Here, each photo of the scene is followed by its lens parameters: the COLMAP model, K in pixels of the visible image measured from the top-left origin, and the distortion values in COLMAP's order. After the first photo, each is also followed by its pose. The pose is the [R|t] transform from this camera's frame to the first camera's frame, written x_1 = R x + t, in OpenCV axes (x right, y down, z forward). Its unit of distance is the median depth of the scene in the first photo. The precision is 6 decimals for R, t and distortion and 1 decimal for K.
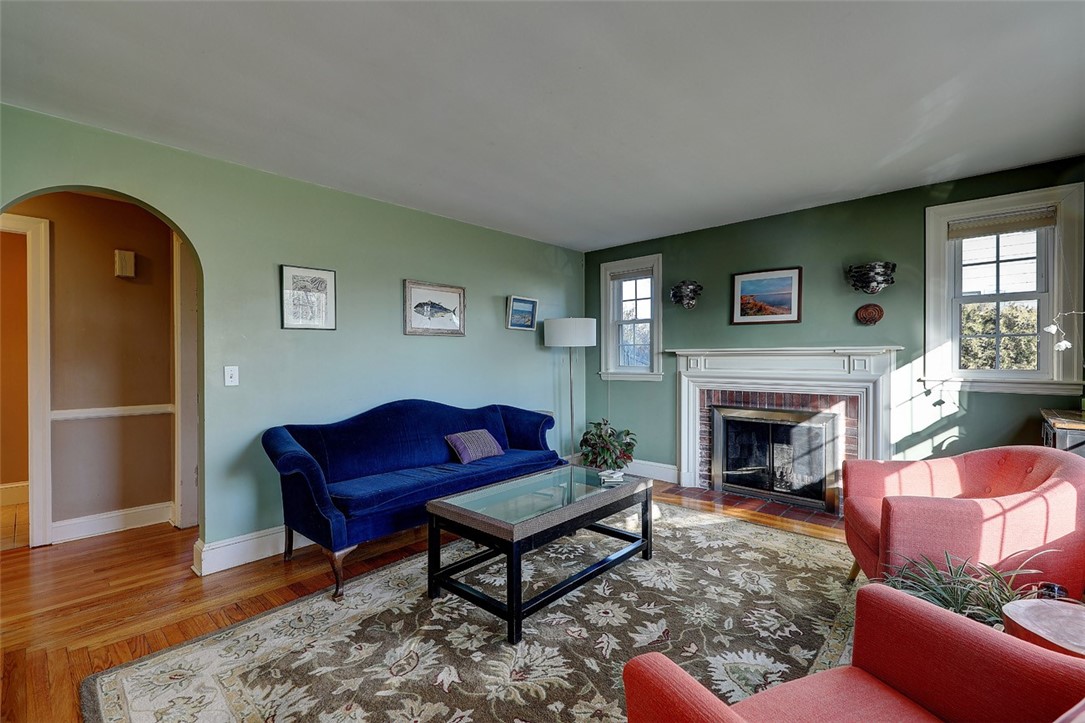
lens RADIAL K [[480.3, 0, 543.1], [0, 480.3, 360.3], [0, 0, 1]] dist [0.009754, -0.000349]
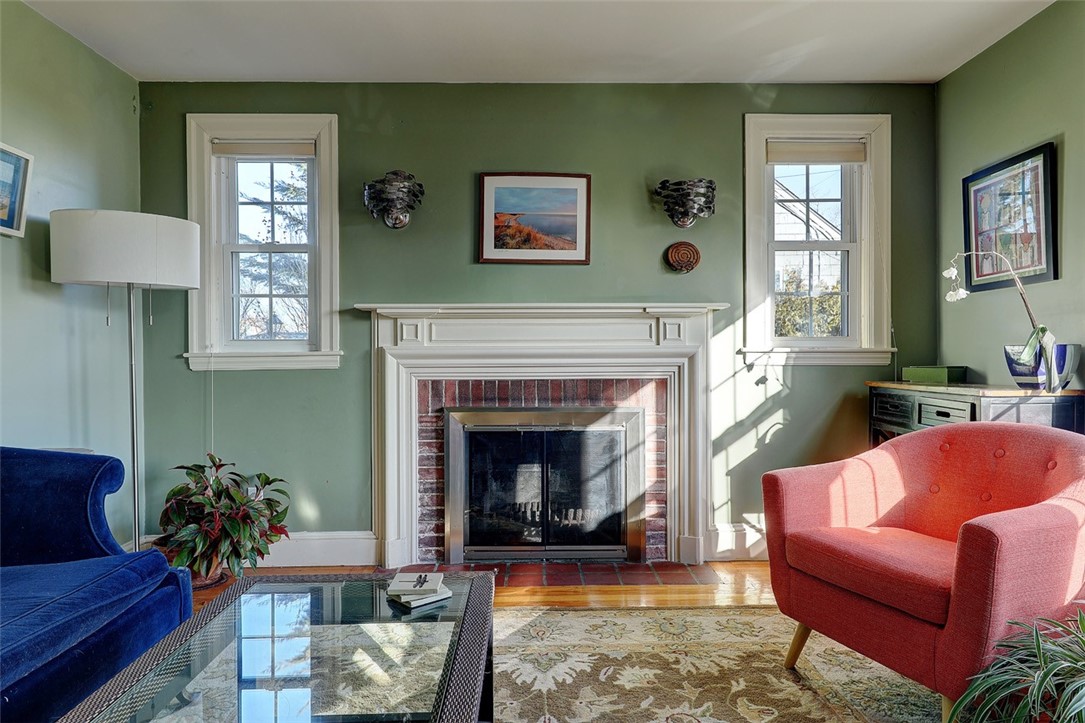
lens RADIAL K [[691.6, 0, 547.5], [0, 691.6, 360.0], [0, 0, 1]] dist [0.014575, -0.000547]
pose [[0.717901, -0.003839, 0.696134, -0.125182], [0.006201, 0.999980, -0.000881, 0.044831], [-0.696117, 0.004949, 0.717911, 0.396891]]
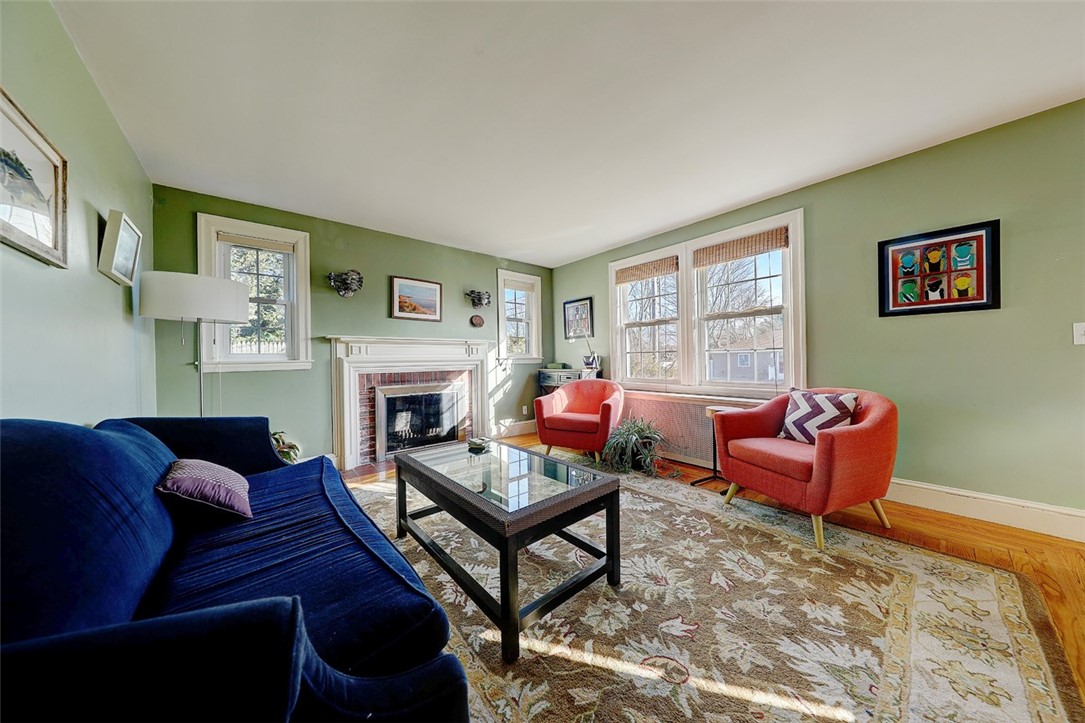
lens RADIAL K [[342.2, 0, 549.7], [0, 342.2, 359.2], [0, 0, 1]] dist [0.000906, -0.000017]
pose [[0.106106, 0.002234, 0.994352, -0.452419], [0.021618, 0.999756, -0.004553, 0.045551], [-0.994120, 0.021979, 0.106032, 0.567380]]
